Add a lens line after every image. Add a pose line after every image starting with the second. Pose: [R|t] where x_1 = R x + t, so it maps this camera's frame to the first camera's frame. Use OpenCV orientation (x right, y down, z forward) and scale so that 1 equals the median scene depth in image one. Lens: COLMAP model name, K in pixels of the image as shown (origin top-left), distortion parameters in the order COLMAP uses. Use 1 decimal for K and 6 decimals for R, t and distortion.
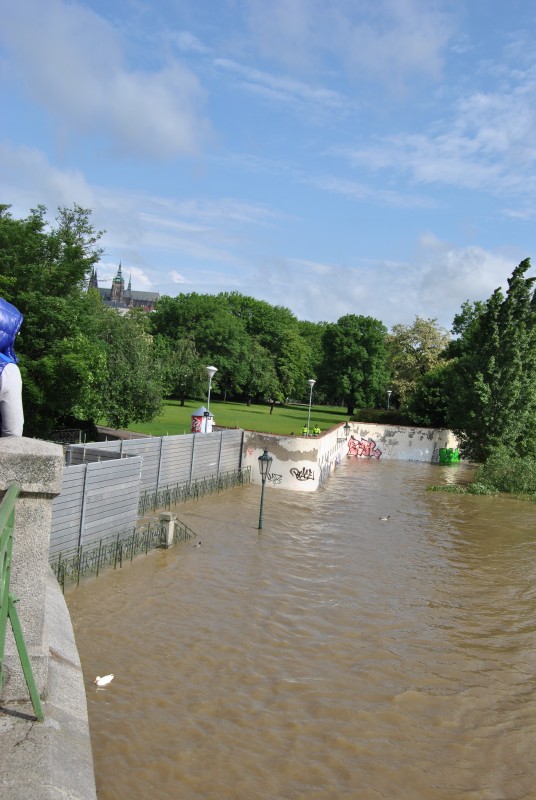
lens RADIAL K [[753.8, 0, 268.0], [0, 753.8, 400.0], [0, 0, 1]] dist [0.000001, -0.000618]
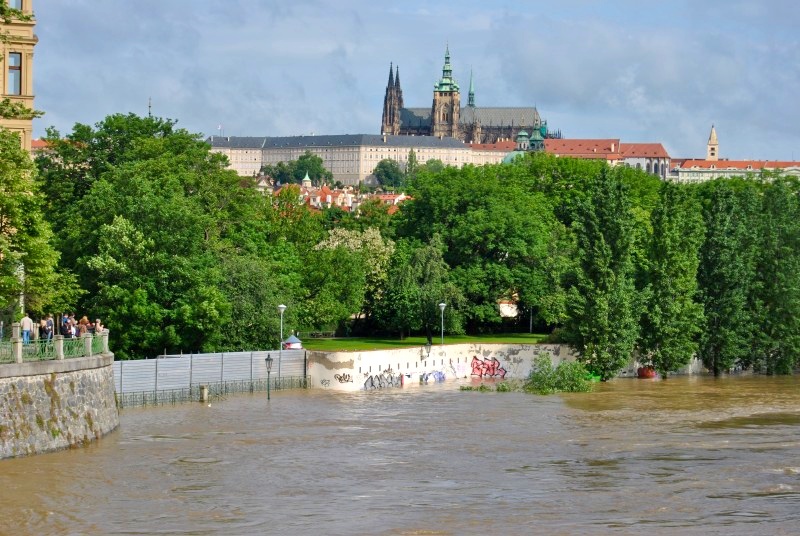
lens RADIAL K [[1837.6, 0, 400.0], [0, 1837.6, 268.0], [0, 0, 1]] dist [-0.028170, 0.077106]
pose [[0.967394, -0.076168, -0.241550, 0.621137], [0.066202, 0.996596, -0.049121, 0.043760], [0.244470, 0.031528, 0.969144, -1.434936]]
